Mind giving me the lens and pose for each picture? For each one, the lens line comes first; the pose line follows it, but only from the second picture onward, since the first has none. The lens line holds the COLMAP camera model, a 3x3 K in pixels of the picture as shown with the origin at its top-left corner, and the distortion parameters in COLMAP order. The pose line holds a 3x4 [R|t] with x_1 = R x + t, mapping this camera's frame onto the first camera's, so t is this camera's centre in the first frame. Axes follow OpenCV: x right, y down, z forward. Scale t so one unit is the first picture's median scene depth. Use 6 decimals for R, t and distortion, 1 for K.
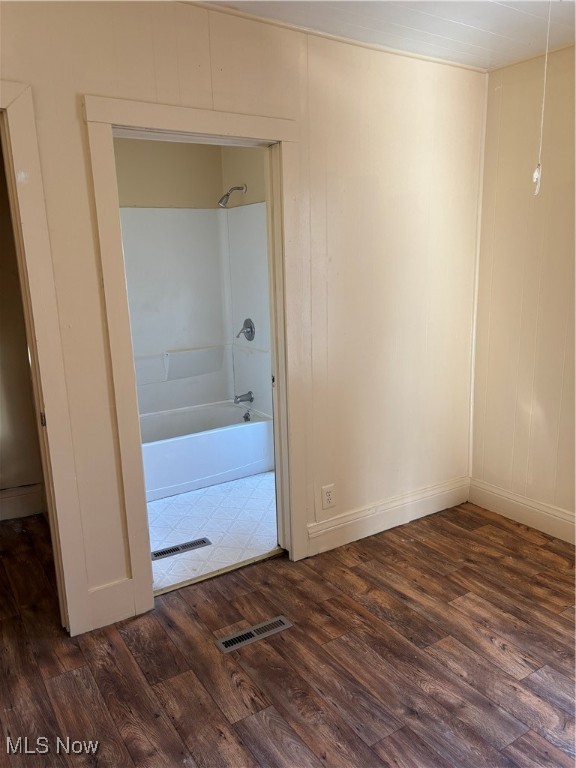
lens RADIAL K [[590.8, 0, 291.8], [0, 590.8, 383.3], [0, 0, 1]] dist [0.072151, -0.054771]
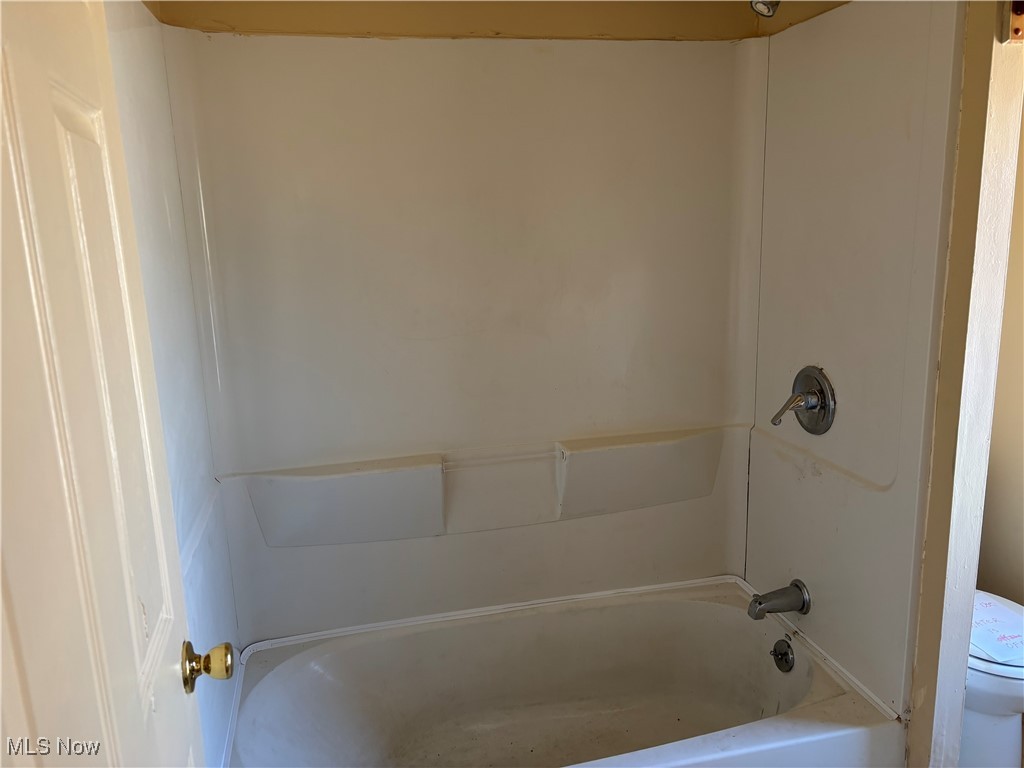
lens RADIAL K [[787.7, 0, 508.8], [0, 787.7, 383.7], [0, 0, 1]] dist [0.072151, -0.054771]
pose [[0.940318, 0.071010, -0.332805, -0.084307], [-0.065130, 0.997461, 0.028808, -0.100790], [0.334005, -0.005413, 0.942556, 0.532042]]
